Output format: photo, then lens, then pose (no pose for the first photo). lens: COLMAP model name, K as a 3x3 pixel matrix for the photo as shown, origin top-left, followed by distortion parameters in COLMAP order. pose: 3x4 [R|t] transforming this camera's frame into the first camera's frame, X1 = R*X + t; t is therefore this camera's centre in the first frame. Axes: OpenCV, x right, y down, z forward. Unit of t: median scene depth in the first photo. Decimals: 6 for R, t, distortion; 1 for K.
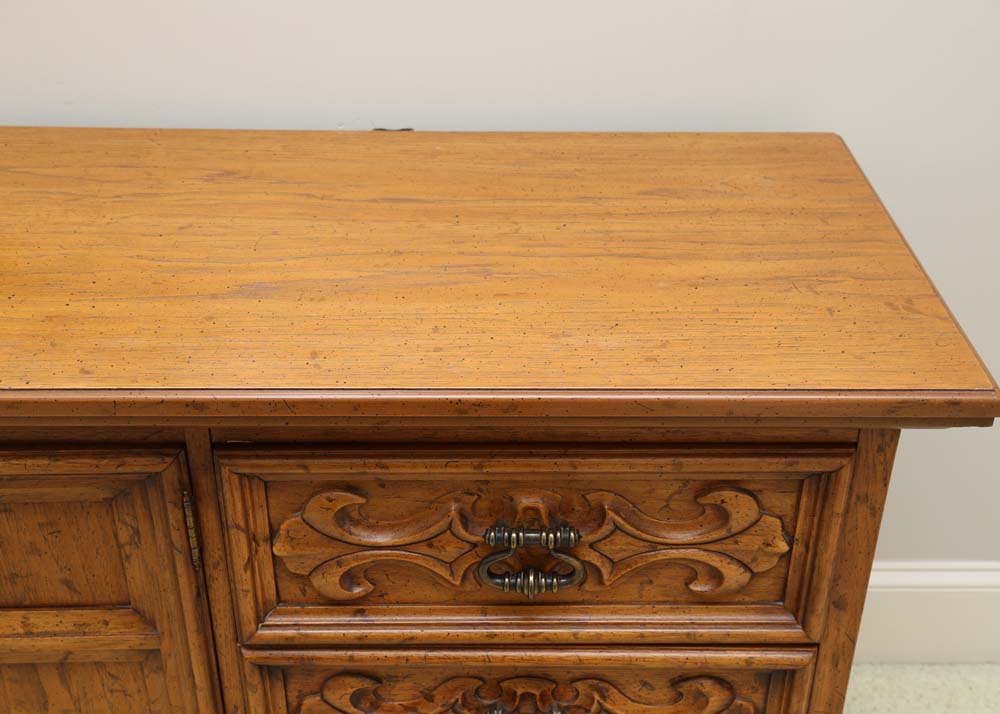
lens RADIAL K [[1355.7, 0, 523.1], [0, 1355.7, 369.8], [0, 0, 1]] dist [0.087042, 0.000000]
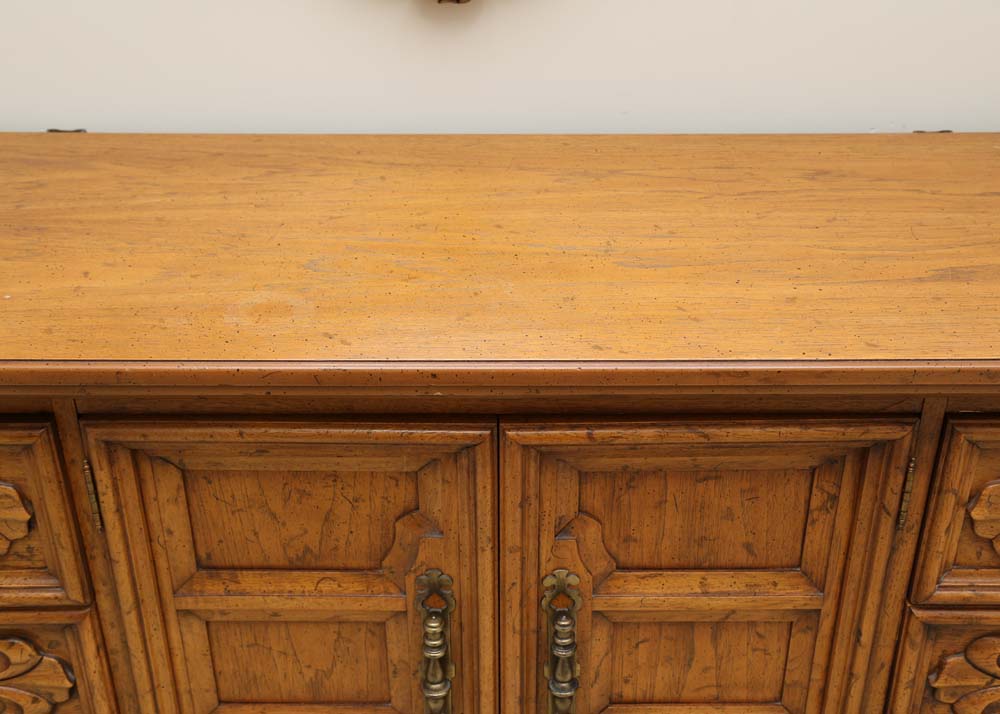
lens RADIAL K [[1355.7, 0, 502.2], [0, 1355.7, 367.1], [0, 0, 1]] dist [0.087042, 0.000000]
pose [[0.999990, -0.004174, -0.001838, -0.518927], [0.004136, 0.999784, -0.020374, 0.033948], [0.001922, 0.020367, 0.999791, -0.084125]]
